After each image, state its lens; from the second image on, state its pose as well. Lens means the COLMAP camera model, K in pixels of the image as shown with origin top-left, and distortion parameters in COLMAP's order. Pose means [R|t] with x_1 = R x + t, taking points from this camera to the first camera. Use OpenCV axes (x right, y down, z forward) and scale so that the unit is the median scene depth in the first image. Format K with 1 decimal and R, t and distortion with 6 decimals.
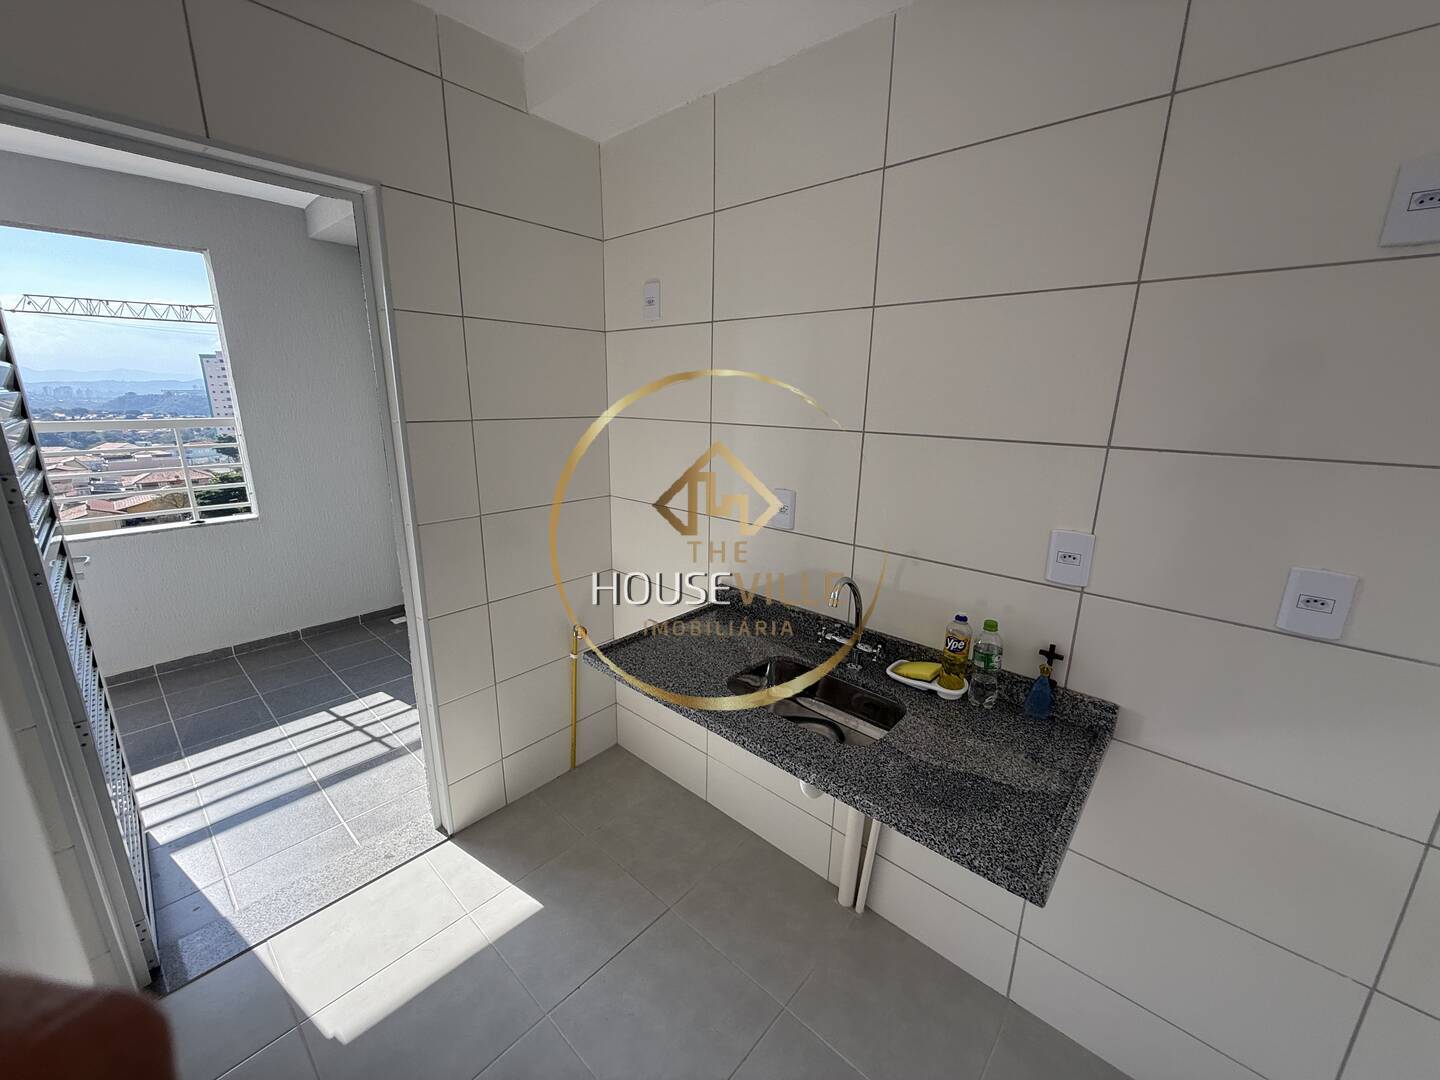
lens RADIAL K [[576.9, 0, 715.7], [0, 576.9, 539.5], [0, 0, 1]] dist [-0.003676, 0.000084]
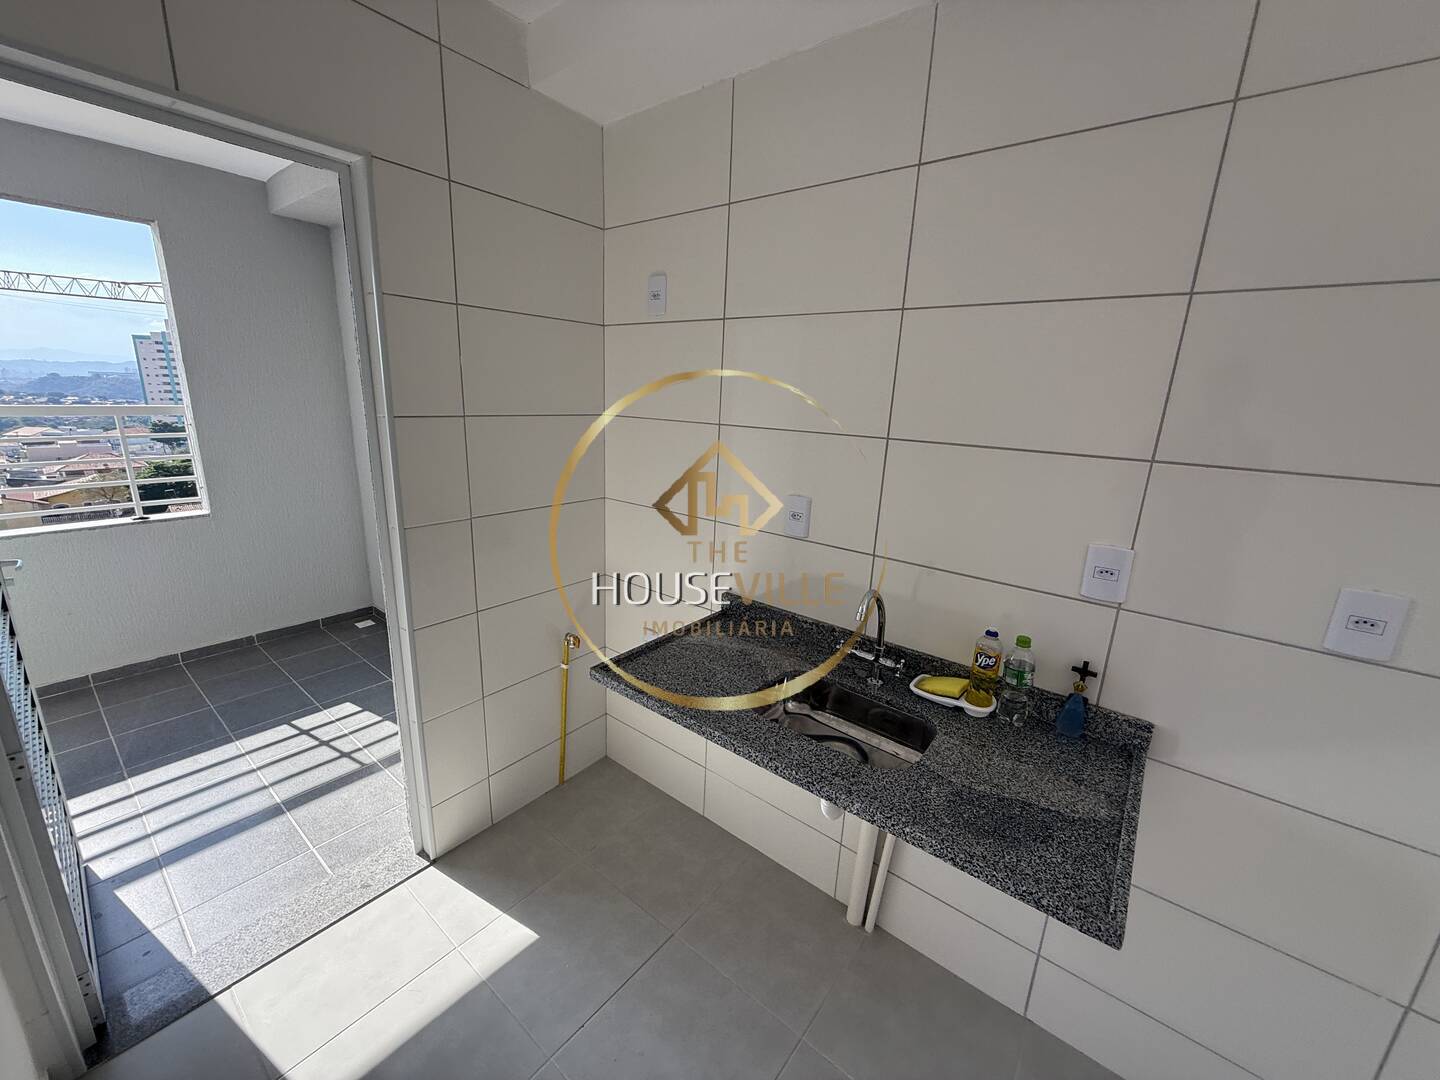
lens RADIAL K [[576.9, 0, 716.6], [0, 576.9, 538.8], [0, 0, 1]] dist [-0.003676, 0.000084]
pose [[0.997907, 0.009683, 0.063933, -0.079071], [-0.009849, 0.999949, 0.002276, -0.016088], [-0.063908, -0.002901, 0.997952, 0.049345]]
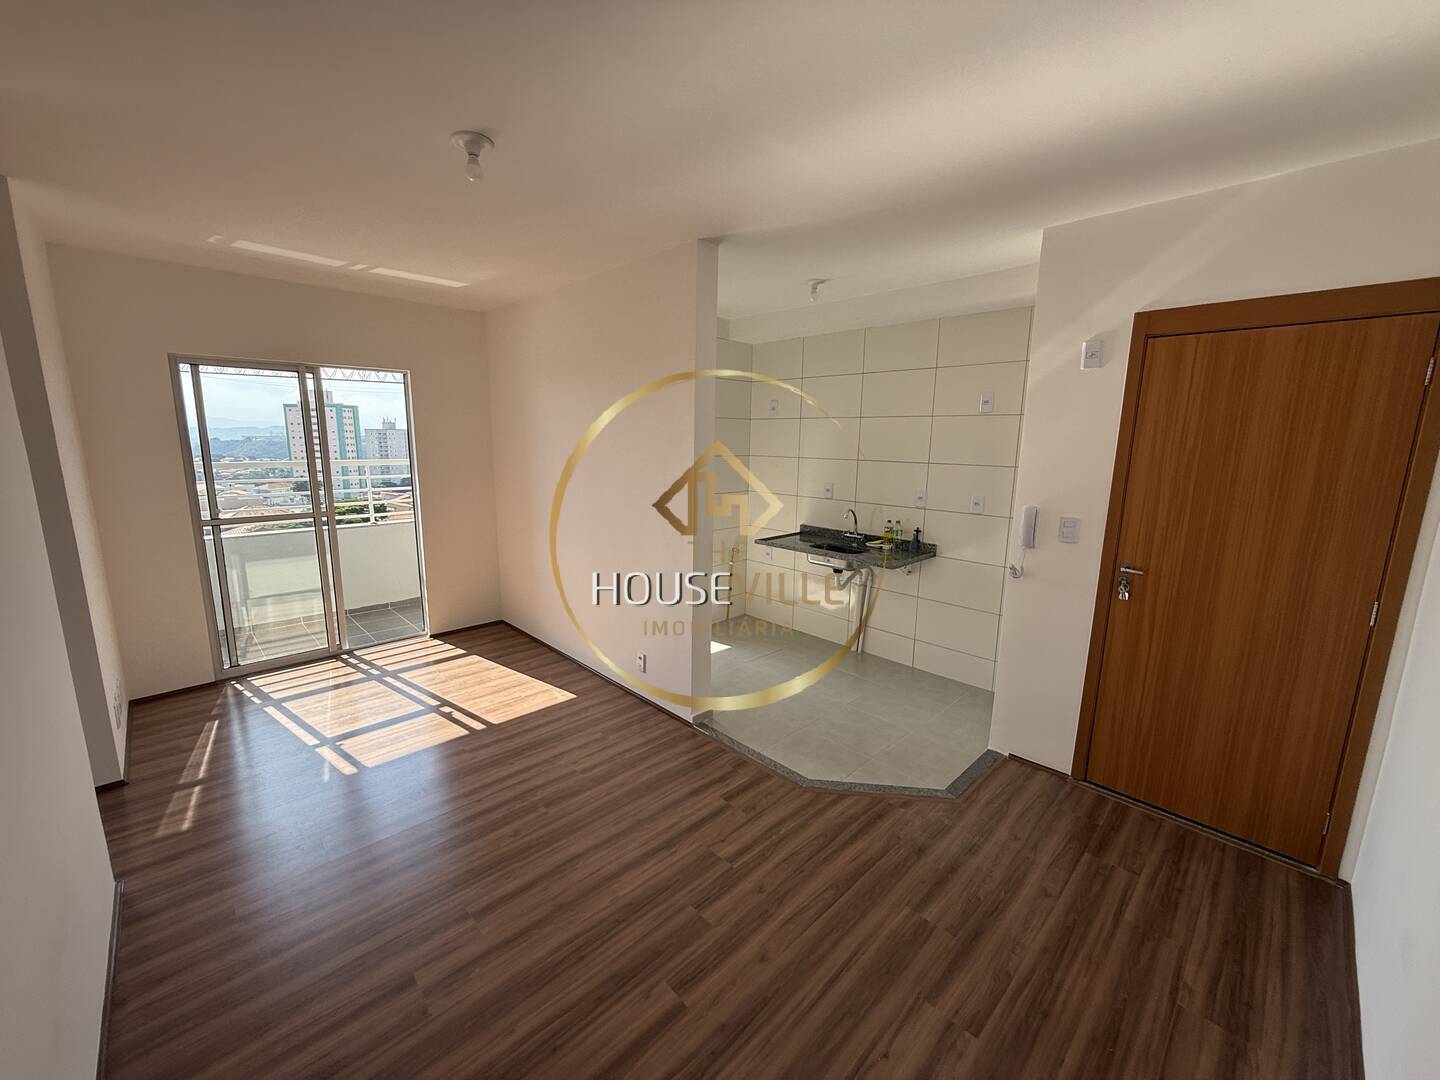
lens RADIAL K [[576.9, 0, 717.1], [0, 576.9, 539.2], [0, 0, 1]] dist [-0.003676, 0.000084]
pose [[0.997979, 0.011316, -0.062535, -0.216572], [-0.016051, 0.996998, -0.075747, 0.370719], [0.061490, 0.076597, 0.995164, -1.588376]]
